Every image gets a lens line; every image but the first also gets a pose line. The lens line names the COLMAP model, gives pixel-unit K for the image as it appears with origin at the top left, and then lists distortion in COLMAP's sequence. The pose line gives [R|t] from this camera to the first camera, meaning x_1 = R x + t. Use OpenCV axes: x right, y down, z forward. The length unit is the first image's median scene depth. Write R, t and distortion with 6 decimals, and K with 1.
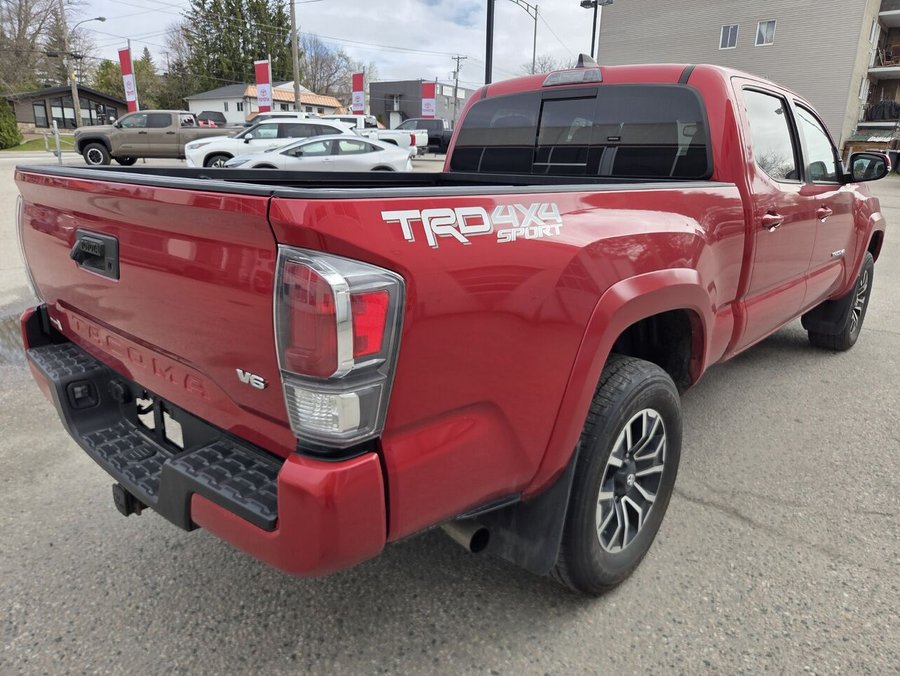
lens RADIAL K [[601.9, 0, 454.7], [0, 601.9, 334.7], [0, 0, 1]] dist [0.067651, -0.052263]
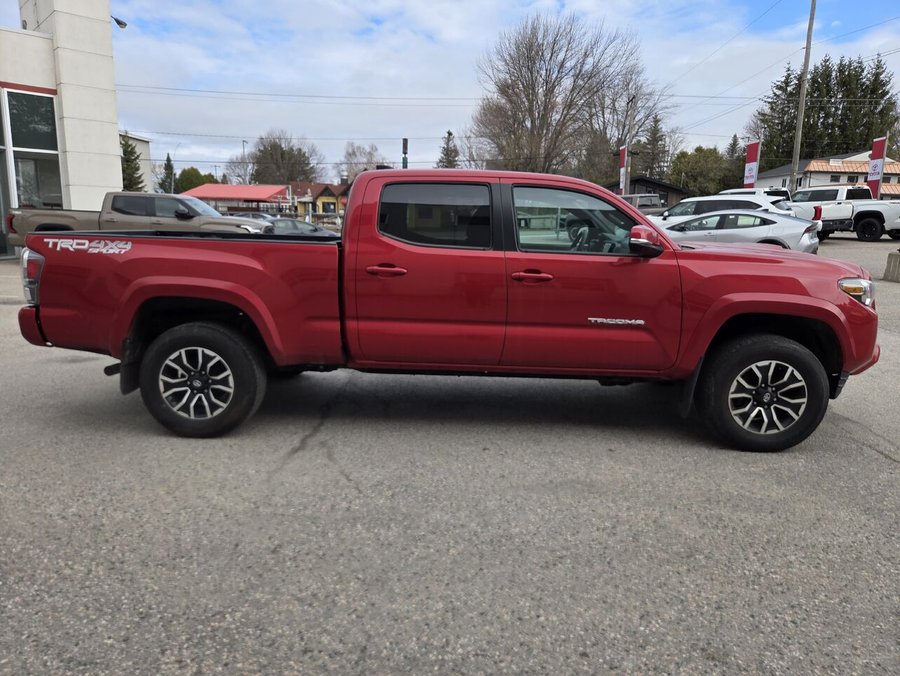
lens RADIAL K [[601.9, 0, 454.7], [0, 601.9, 334.7], [0, 0, 1]] dist [0.067651, -0.052263]
pose [[0.648541, 0.130429, -0.749922, 0.291834], [-0.218668, 0.975606, -0.019426, -0.007953], [0.729095, 0.176582, 0.661241, 0.034028]]
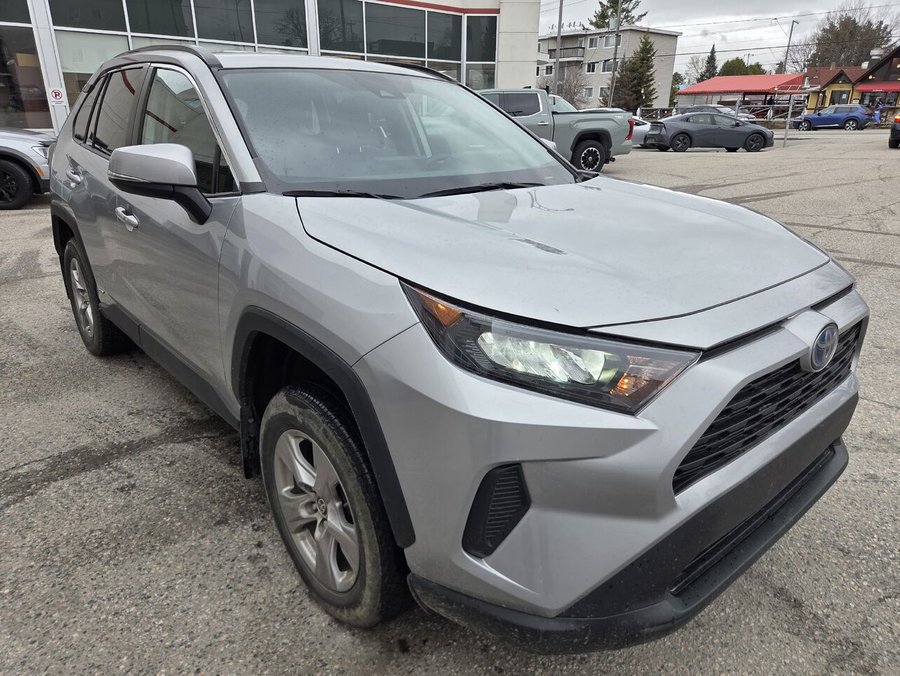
lens RADIAL K [[601.9, 0, 454.7], [0, 601.9, 334.7], [0, 0, 1]] dist [0.067651, -0.052263]
pose [[-0.118617, 0.321738, -0.939369, 0.492030], [-0.289204, 0.893837, 0.342662, -0.088342], [0.949890, 0.312315, -0.012976, 0.316938]]
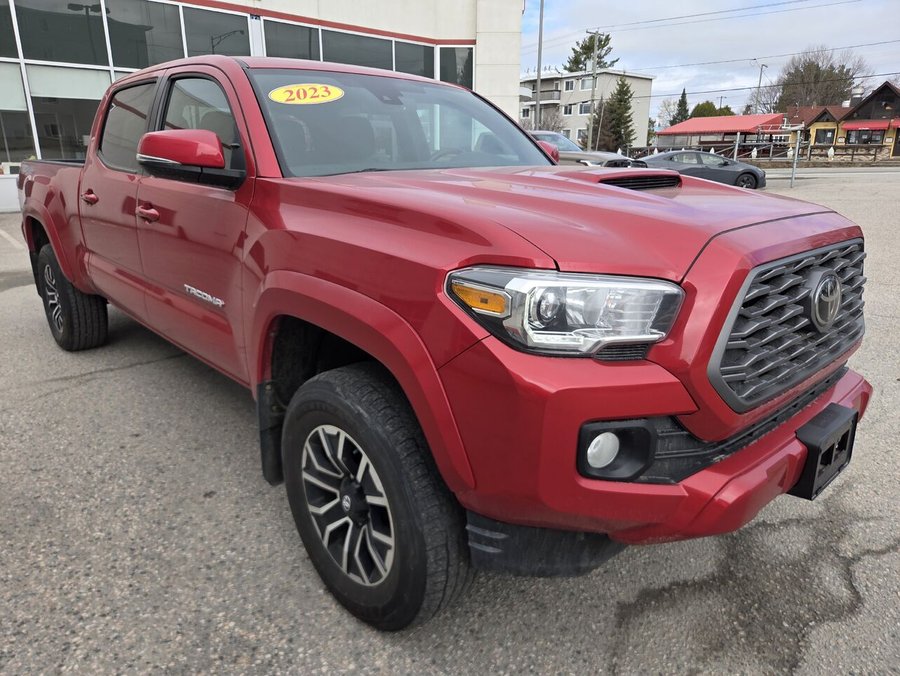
lens RADIAL K [[601.9, 0, 454.7], [0, 601.9, 334.7], [0, 0, 1]] dist [0.067651, -0.052263]
pose [[-0.084281, 0.262902, -0.961134, 0.291283], [-0.280276, 0.919369, 0.276055, -0.081666], [0.956212, 0.292649, -0.003801, 0.303597]]
